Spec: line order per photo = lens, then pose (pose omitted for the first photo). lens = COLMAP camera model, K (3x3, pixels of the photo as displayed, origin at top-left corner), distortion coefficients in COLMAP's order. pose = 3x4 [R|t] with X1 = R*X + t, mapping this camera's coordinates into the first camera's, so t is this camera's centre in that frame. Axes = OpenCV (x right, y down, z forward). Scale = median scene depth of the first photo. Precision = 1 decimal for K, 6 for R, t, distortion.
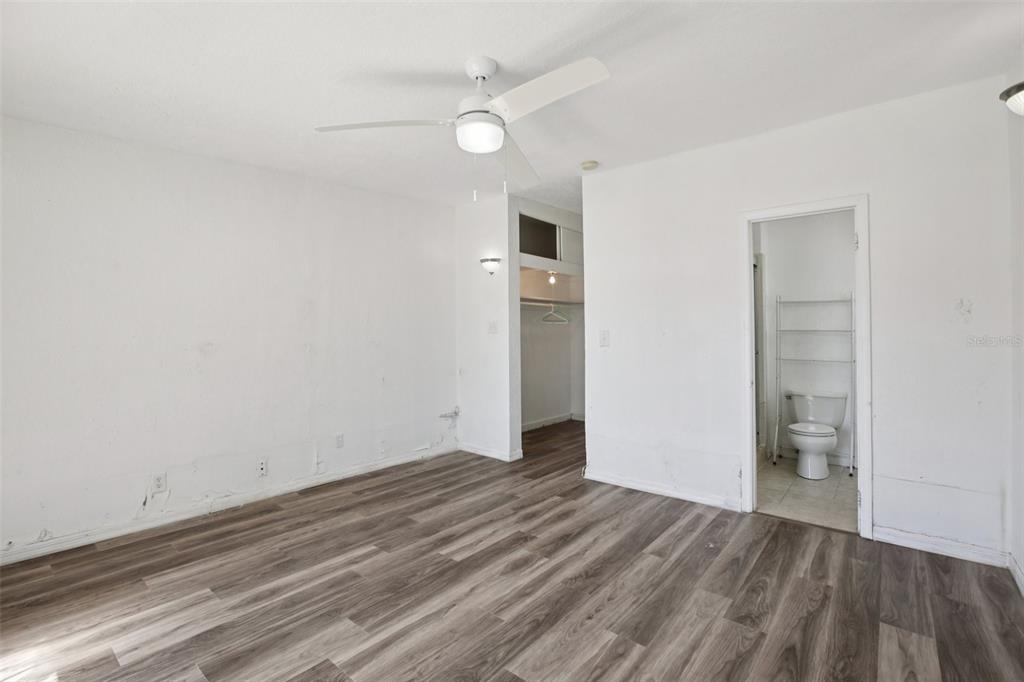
lens RADIAL K [[464.8, 0, 511.3], [0, 464.8, 337.9], [0, 0, 1]] dist [-0.021369, 0.001582]
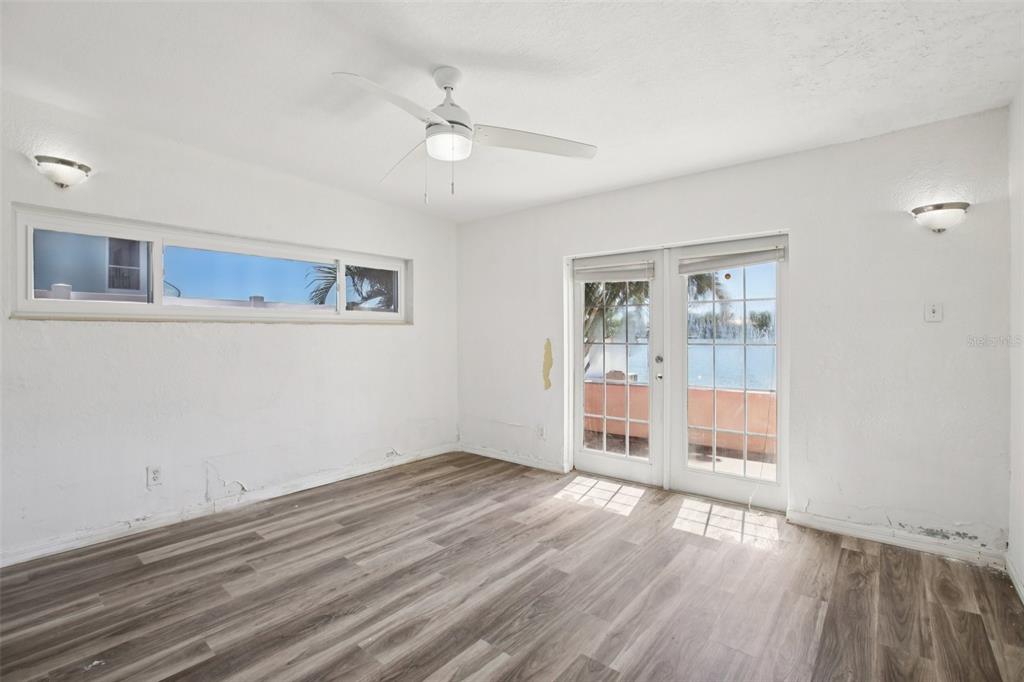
lens RADIAL K [[464.8, 0, 512.8], [0, 464.8, 338.1], [0, 0, 1]] dist [-0.021369, 0.001582]
pose [[-0.999982, 0.005601, -0.001918, -0.188390], [0.005571, 0.999866, 0.015380, -0.018054], [0.002004, 0.015369, -0.999880, 1.953695]]
